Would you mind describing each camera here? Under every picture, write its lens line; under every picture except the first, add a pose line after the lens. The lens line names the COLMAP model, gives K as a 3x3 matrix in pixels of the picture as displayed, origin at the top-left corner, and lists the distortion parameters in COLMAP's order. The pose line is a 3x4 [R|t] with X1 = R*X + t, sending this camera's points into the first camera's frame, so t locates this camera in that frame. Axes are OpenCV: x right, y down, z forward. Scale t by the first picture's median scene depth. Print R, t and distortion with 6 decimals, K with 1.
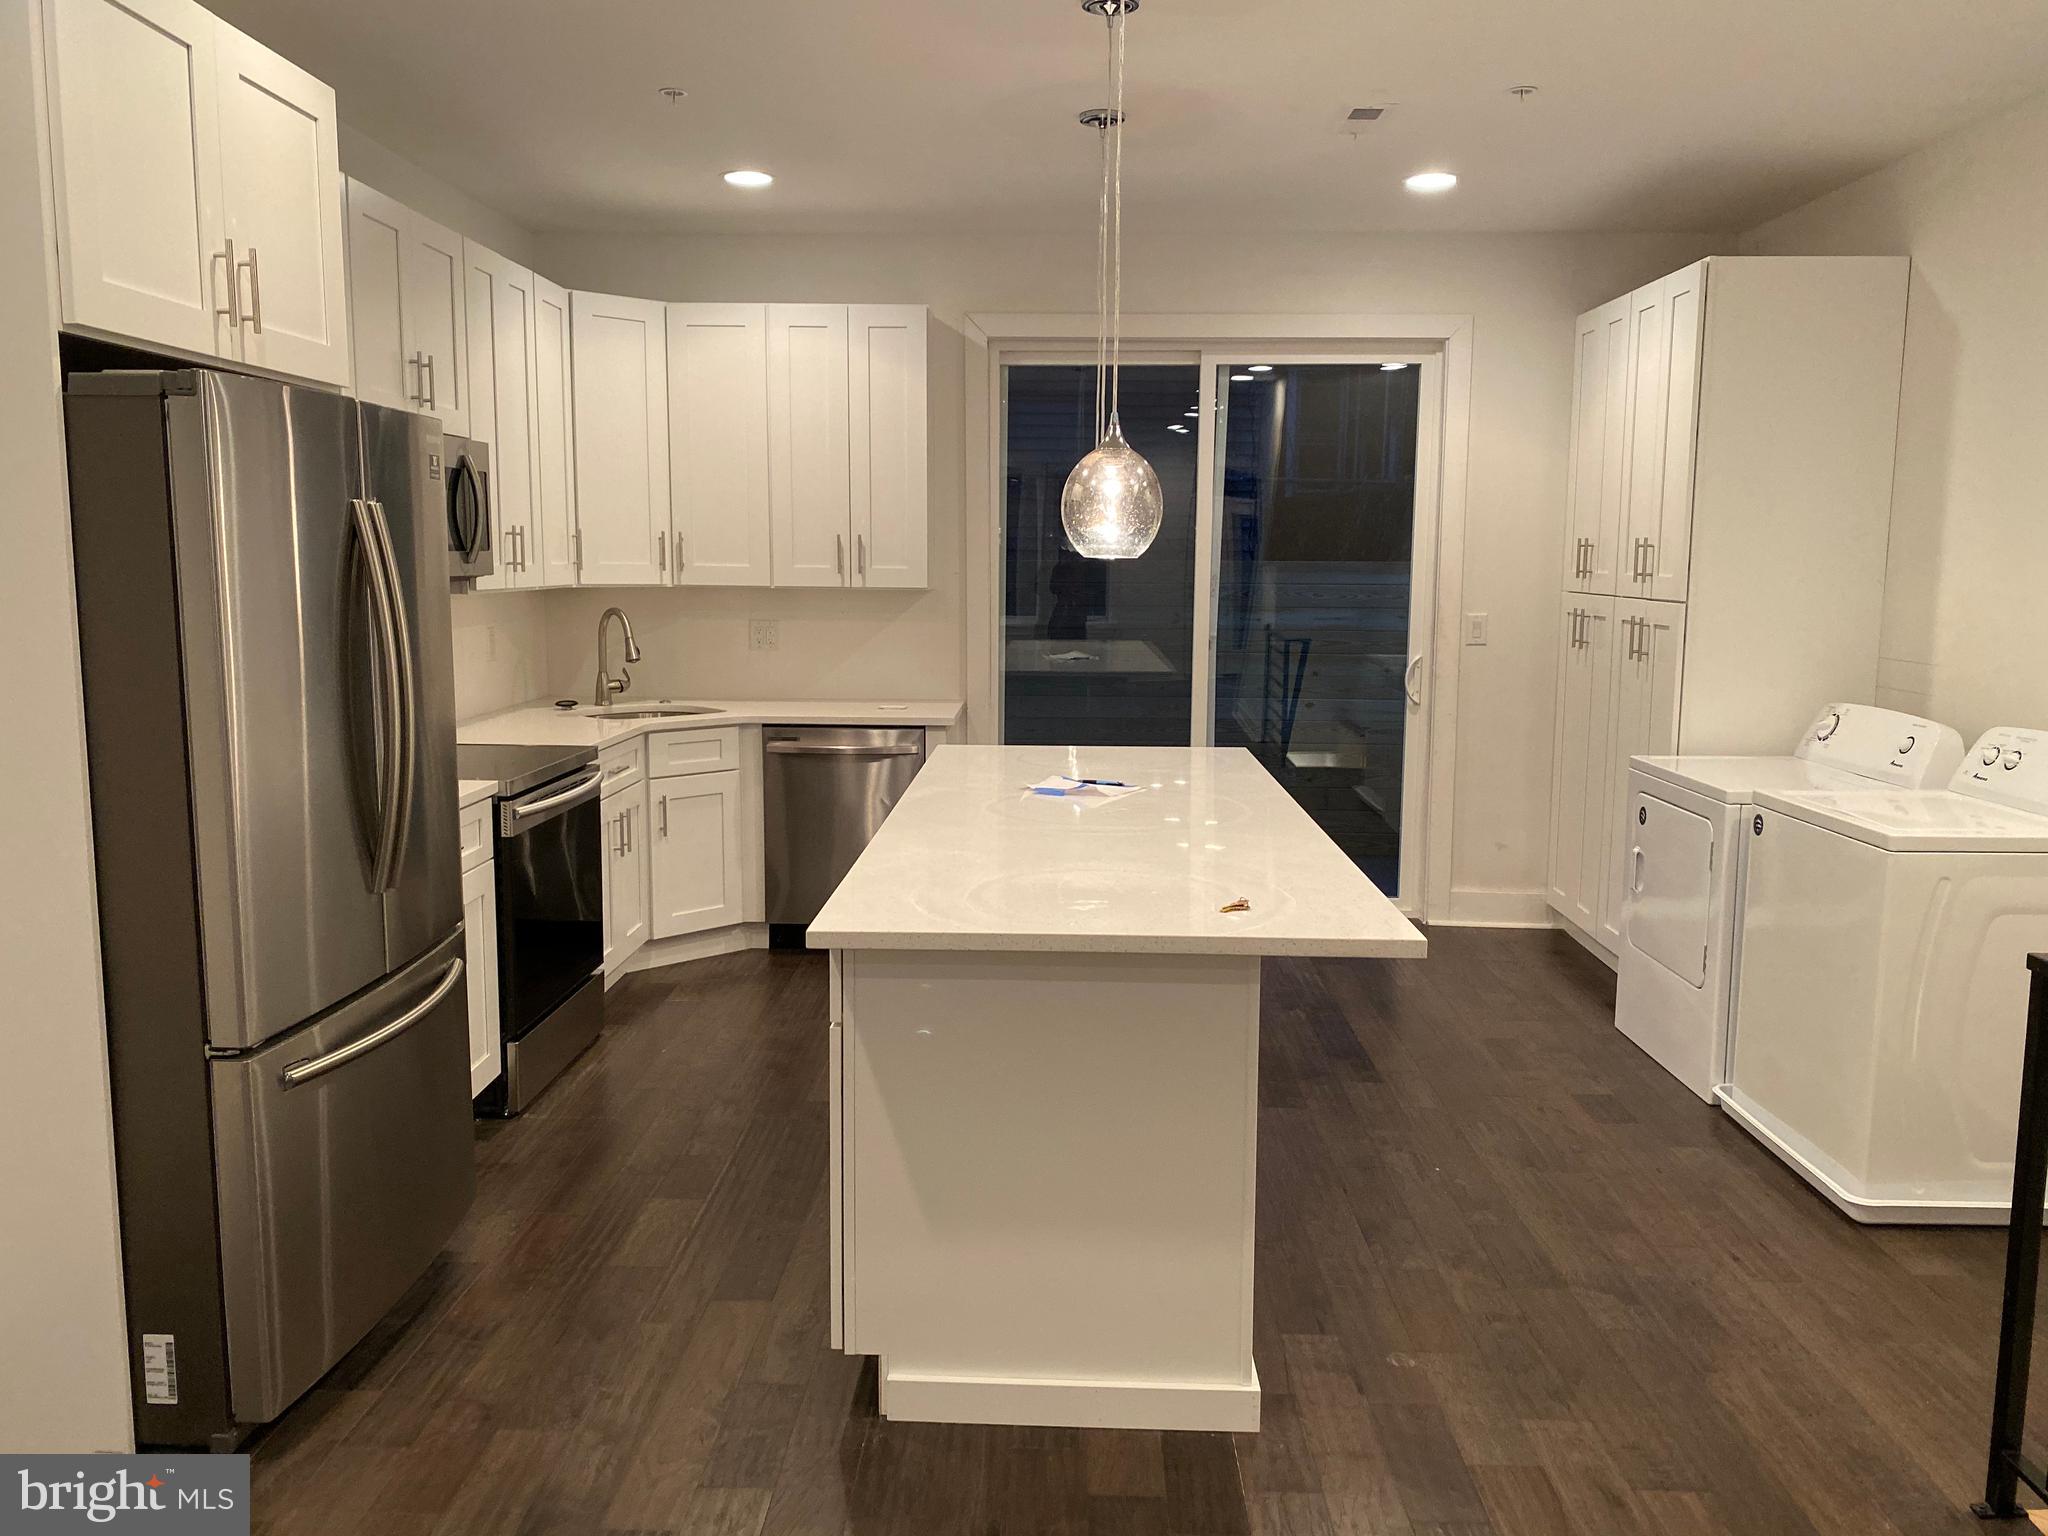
lens RADIAL K [[1544.4, 0, 1024.0], [0, 1544.4, 768.0], [0, 0, 1]] dist [0.002424, -0.004279]
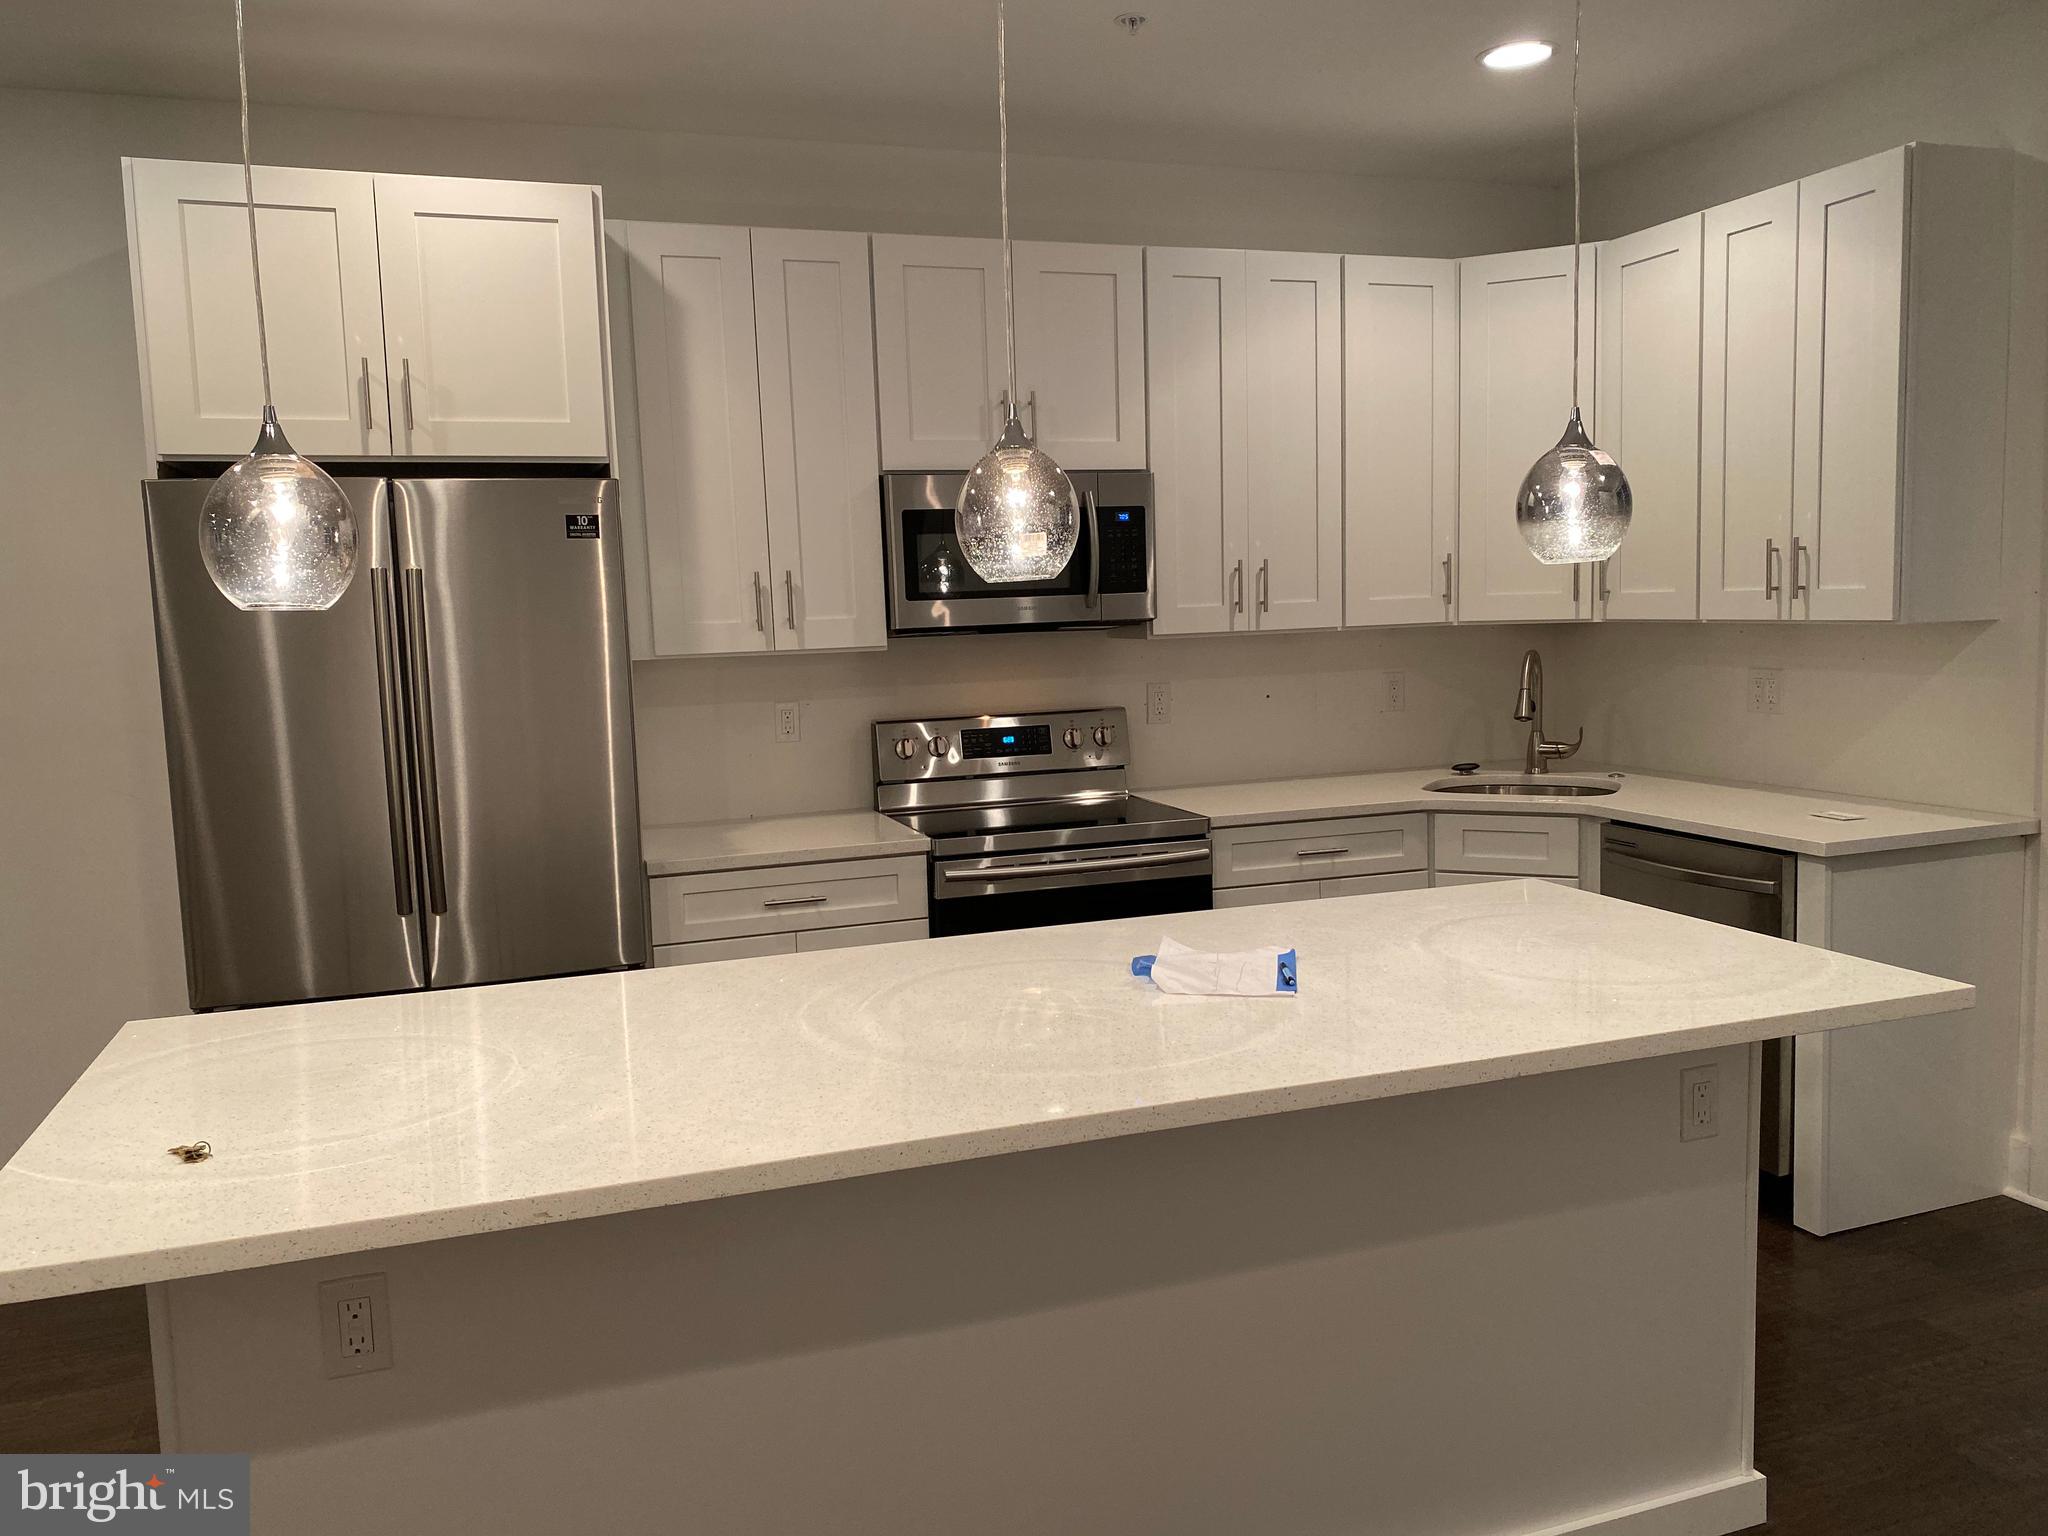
lens RADIAL K [[1544.4, 0, 1024.0], [0, 1544.4, 768.0], [0, 0, 1]] dist [0.002424, -0.004279]
pose [[0.353158, 0.078971, -0.932225, 0.391627], [-0.092424, 0.994502, 0.049233, -0.060580], [0.930987, 0.068773, 0.358515, 0.496141]]
